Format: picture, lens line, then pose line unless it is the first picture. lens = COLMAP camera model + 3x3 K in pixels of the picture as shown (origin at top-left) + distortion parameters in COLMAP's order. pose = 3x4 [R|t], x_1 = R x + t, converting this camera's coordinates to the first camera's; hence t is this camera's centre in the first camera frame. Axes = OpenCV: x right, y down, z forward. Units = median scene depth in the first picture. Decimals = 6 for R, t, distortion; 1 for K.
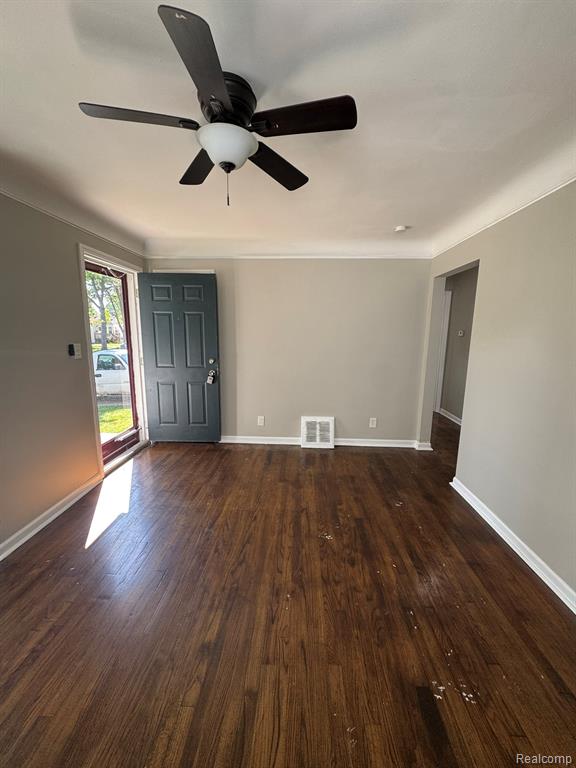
lens RADIAL K [[306.7, 0, 287.8], [0, 306.7, 383.8], [0, 0, 1]] dist [-0.001137, 0.000607]
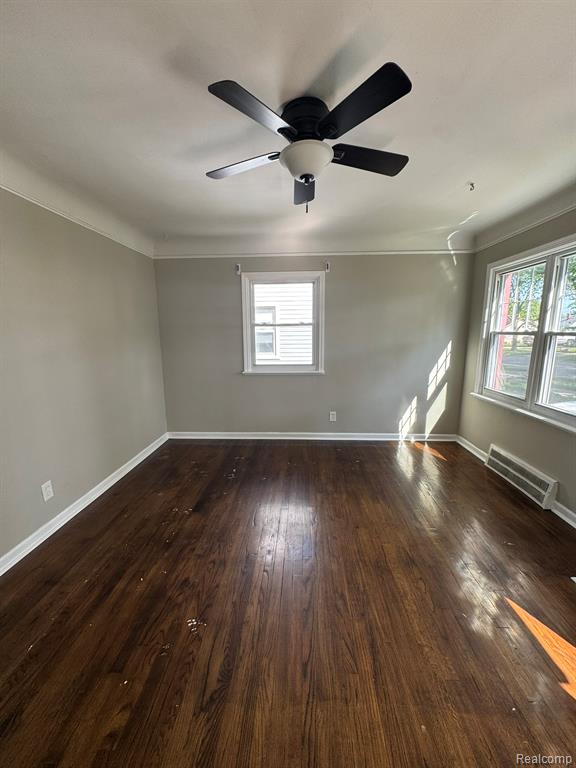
lens RADIAL K [[306.7, 0, 289.9], [0, 306.7, 385.5], [0, 0, 1]] dist [-0.001137, 0.000607]
pose [[-0.999996, 0.000491, -0.002947, -0.092538], [-0.000553, 0.938939, 0.344085, -0.261418], [0.002936, 0.344085, -0.938934, 1.578390]]
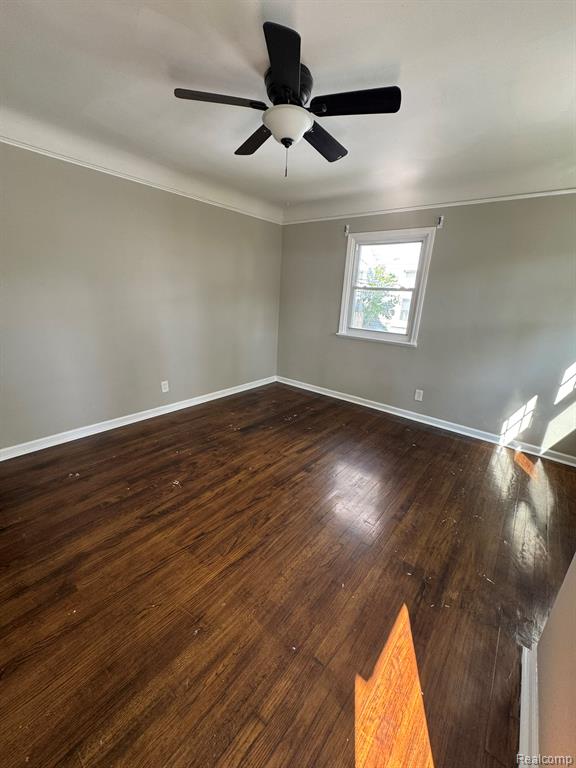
lens RADIAL K [[306.7, 0, 287.8], [0, 306.7, 385.8], [0, 0, 1]] dist [-0.001137, 0.000607]
pose [[-0.804146, -0.221752, 0.551521, -0.728207], [0.045869, 0.901897, 0.429509, -0.248454], [-0.592660, 0.370686, -0.715085, 1.506296]]
